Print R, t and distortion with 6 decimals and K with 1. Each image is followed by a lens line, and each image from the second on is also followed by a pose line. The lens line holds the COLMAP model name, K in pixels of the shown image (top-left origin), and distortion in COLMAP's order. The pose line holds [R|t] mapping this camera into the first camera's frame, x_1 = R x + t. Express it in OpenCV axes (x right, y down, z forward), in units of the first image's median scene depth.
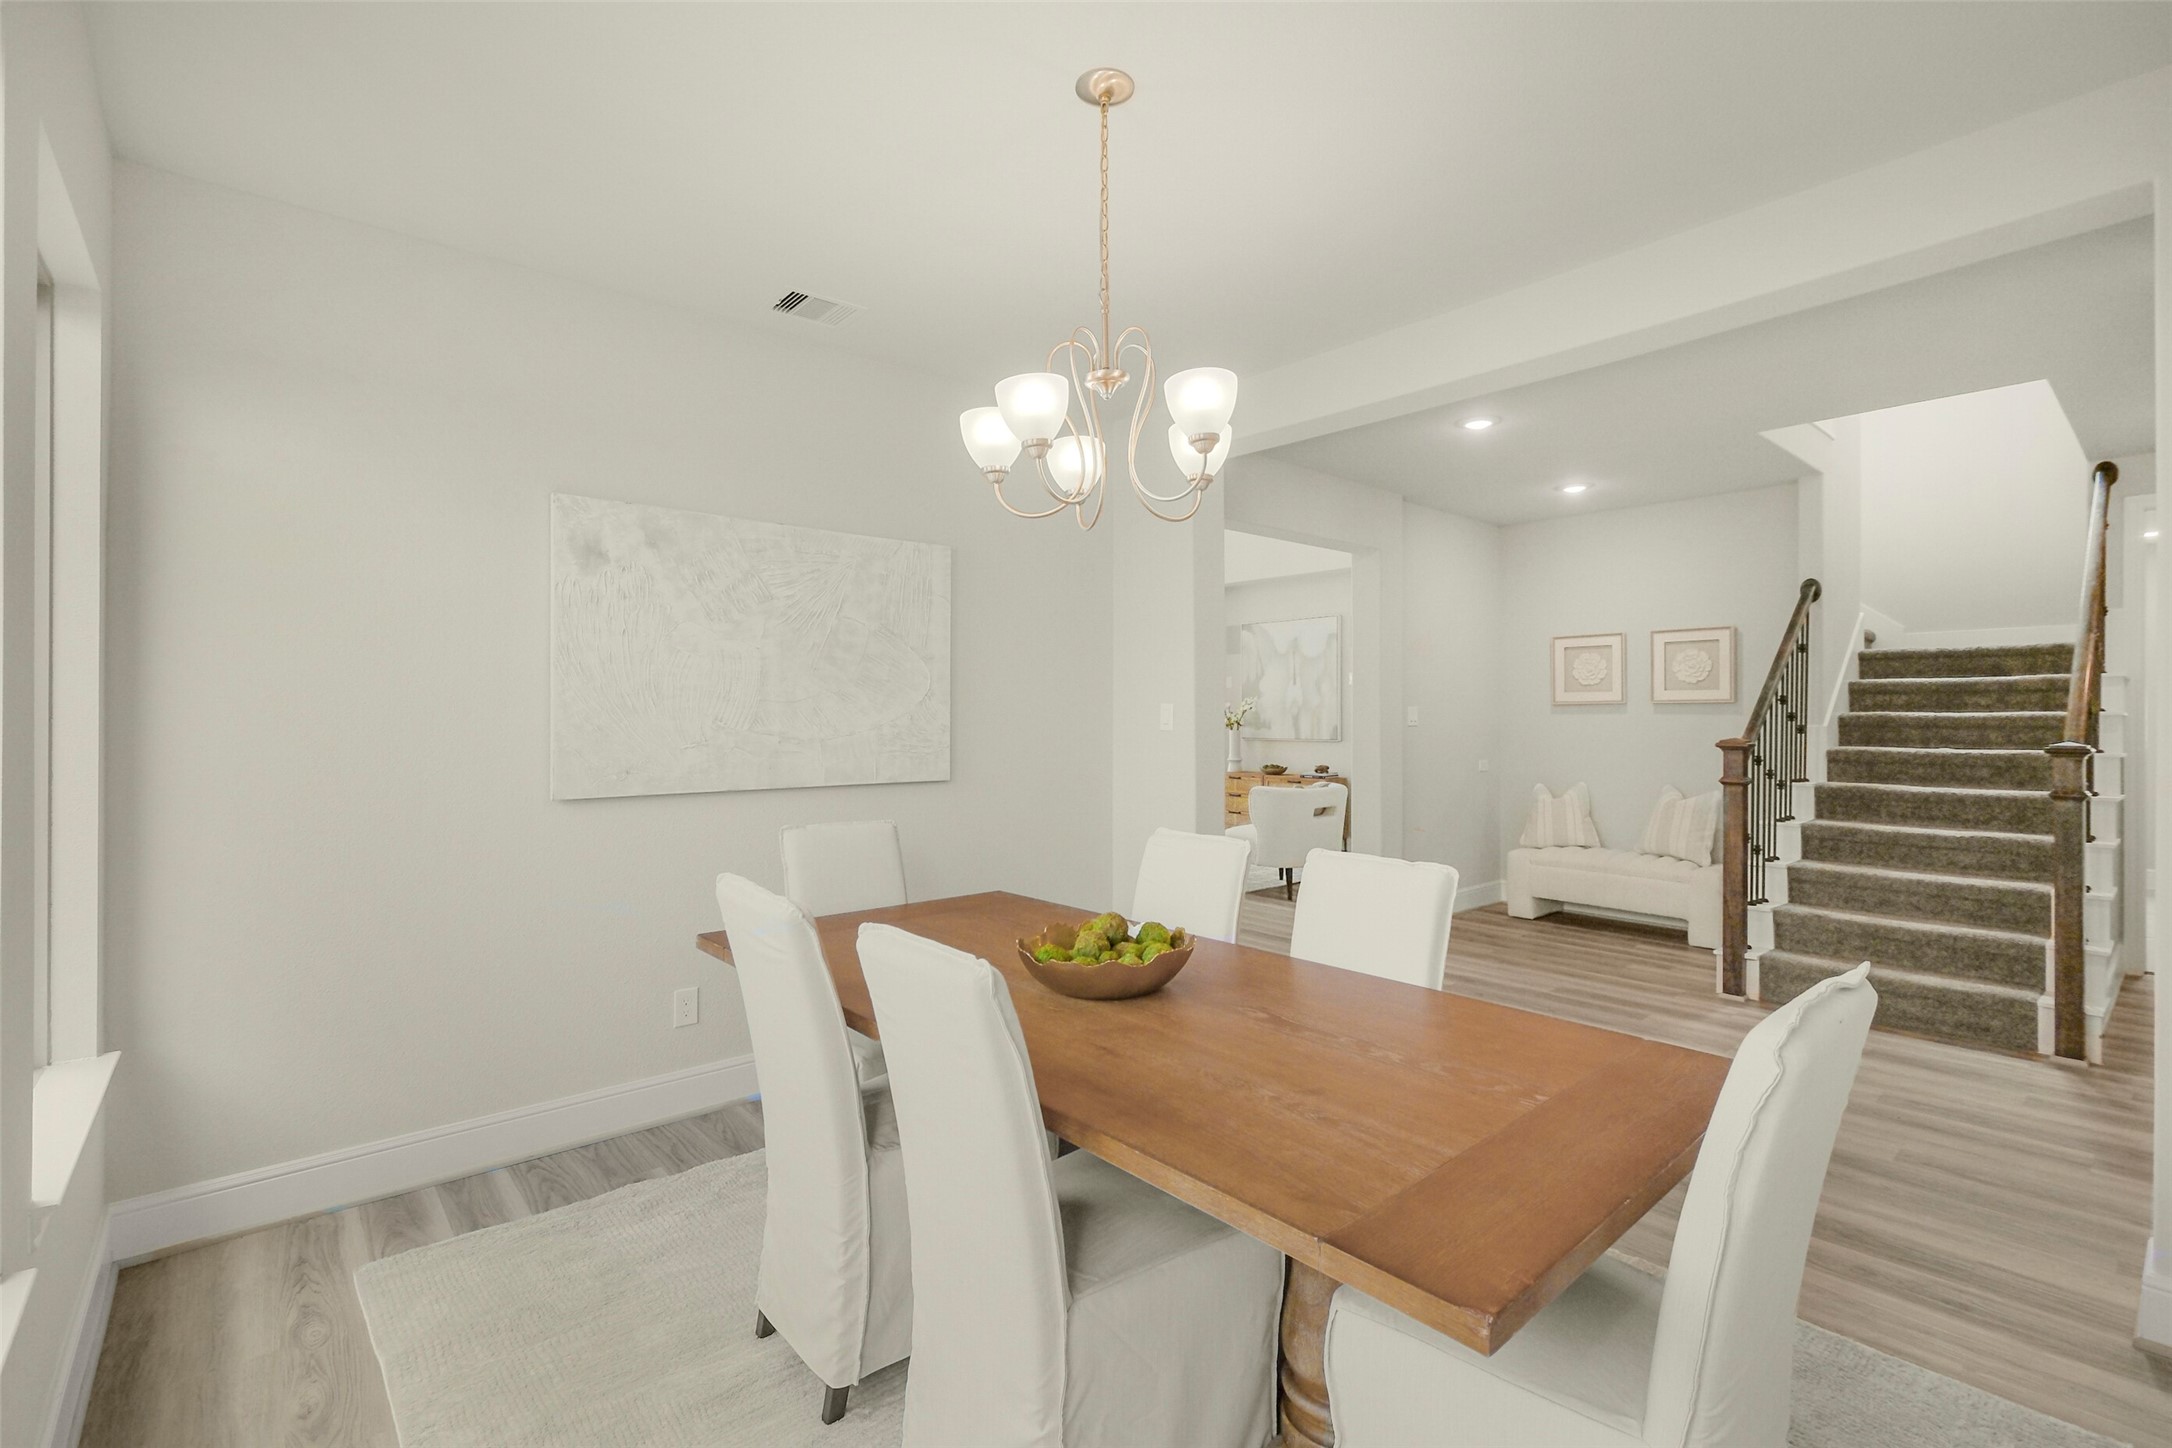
lens RADIAL K [[998.3, 0, 1084.6], [0, 998.3, 714.9], [0, 0, 1]] dist [-0.003816, 0.002074]
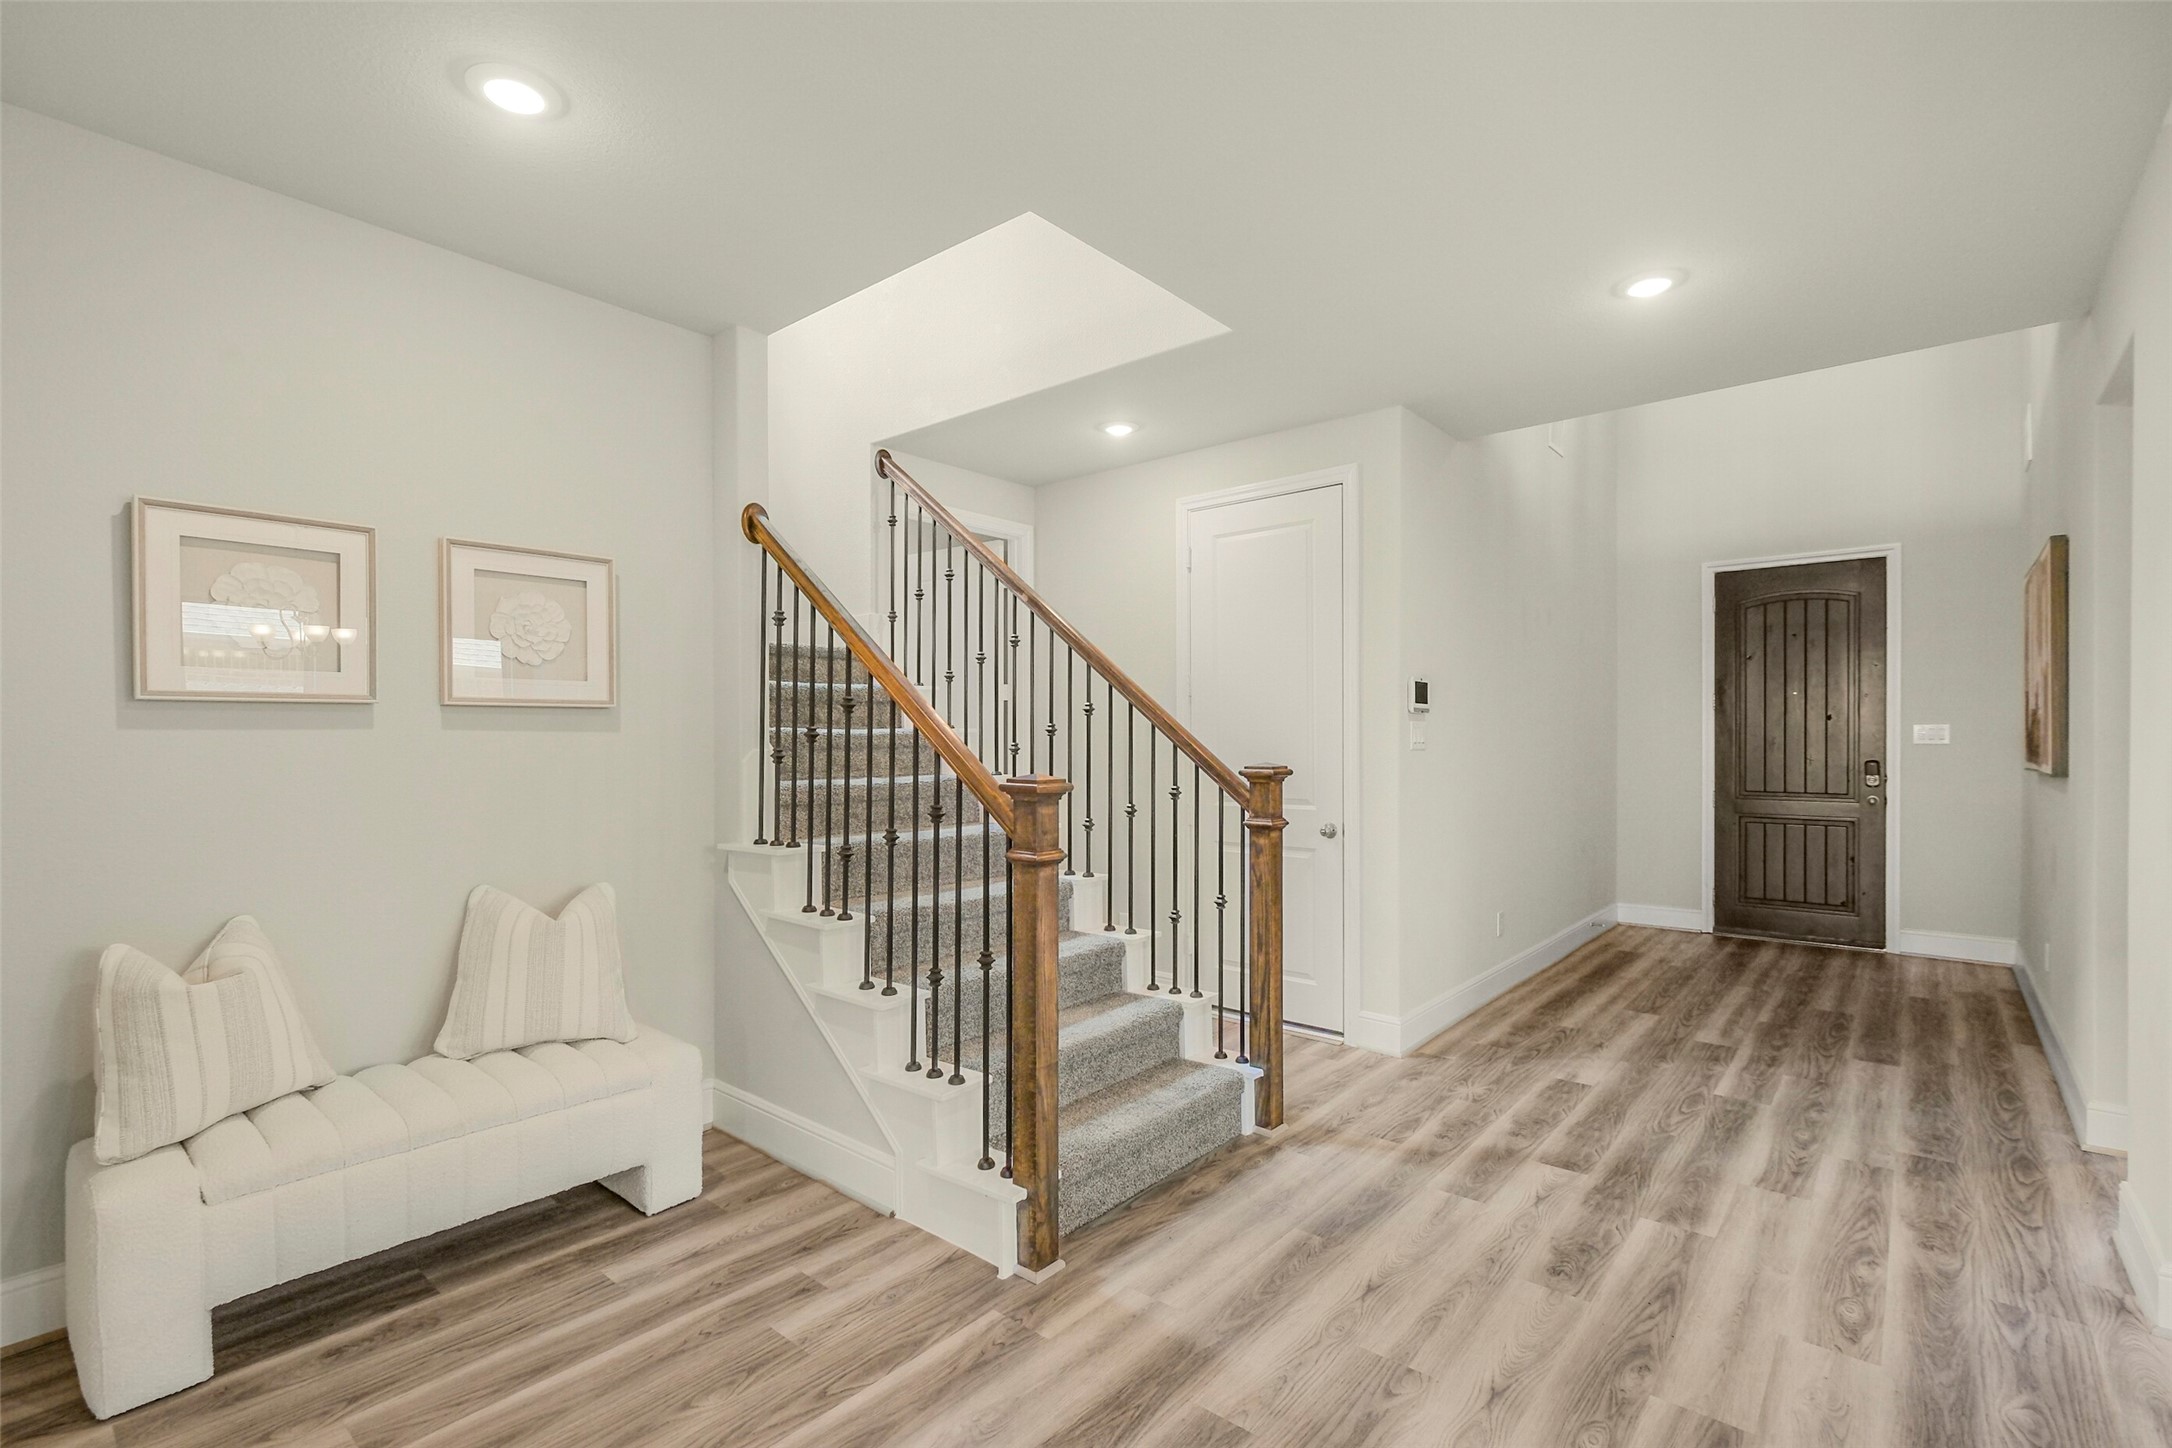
lens RADIAL K [[998.3, 0, 1073.3], [0, 998.3, 741.7], [0, 0, 1]] dist [-0.003816, 0.002074]
pose [[-0.151224, -0.004927, 0.988487, 0.110225], [0.001000, 0.999986, 0.005137, 0.002840], [-0.988499, 0.001766, -0.151217, 0.898925]]
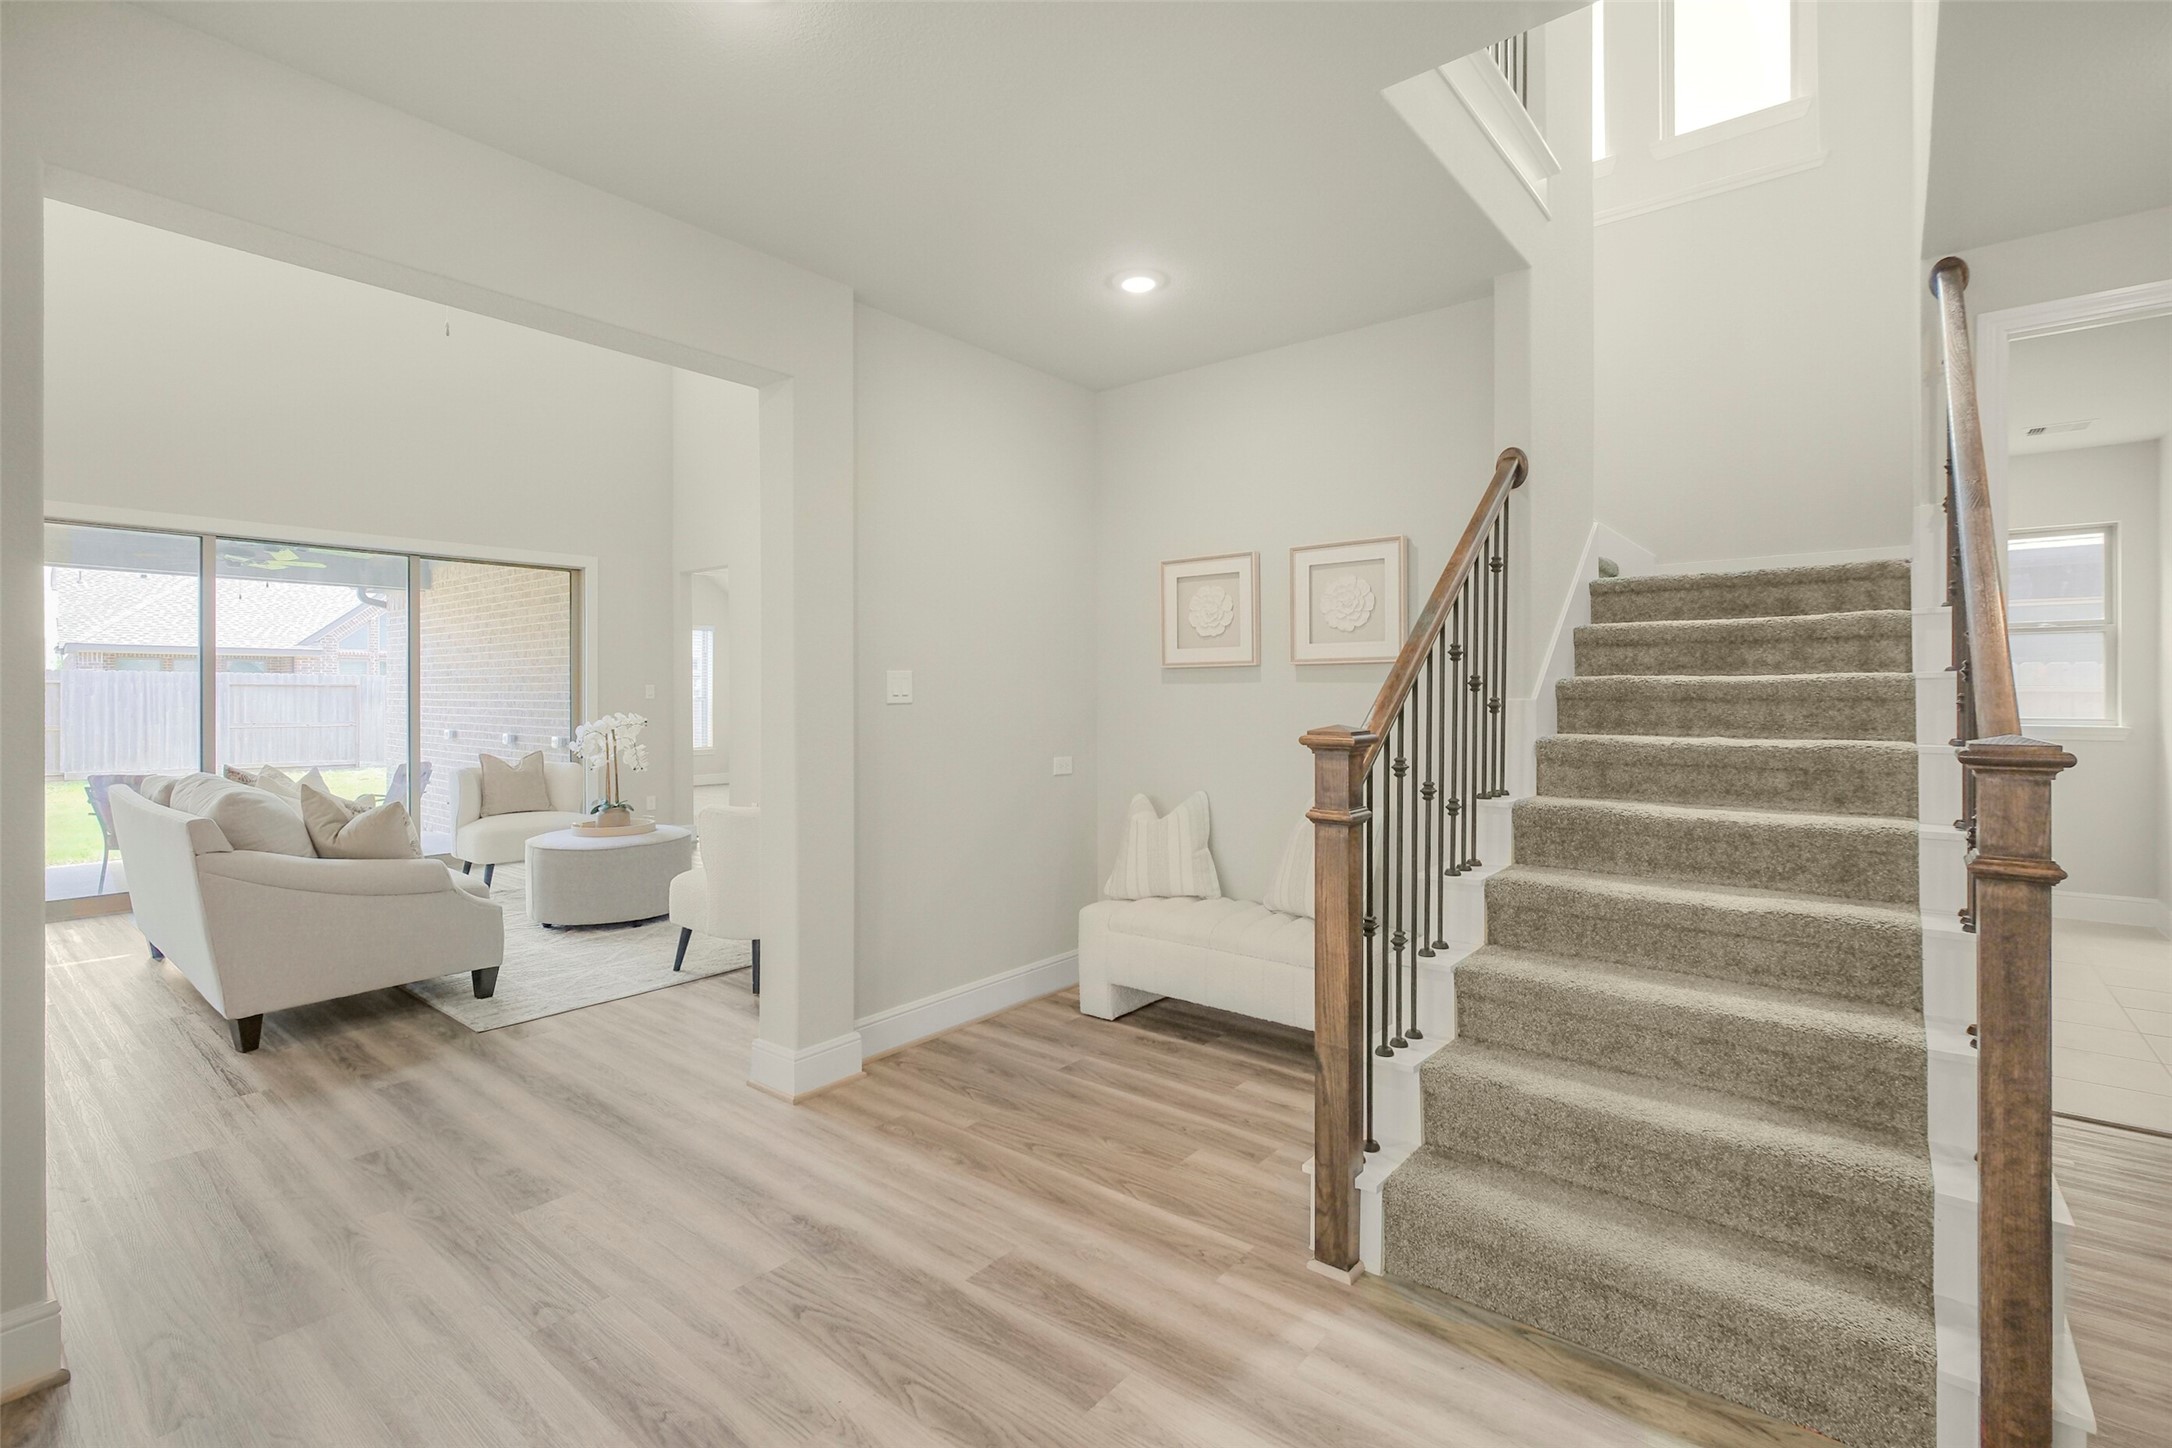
lens RADIAL K [[998.3, 0, 1094.6], [0, 998.3, 700.3], [0, 0, 1]] dist [-0.003816, 0.002074]
pose [[0.984939, -0.007140, 0.172752, 0.385521], [0.005646, 0.999942, 0.009136, 0.004702], [-0.172807, -0.008023, 0.984923, 0.465109]]
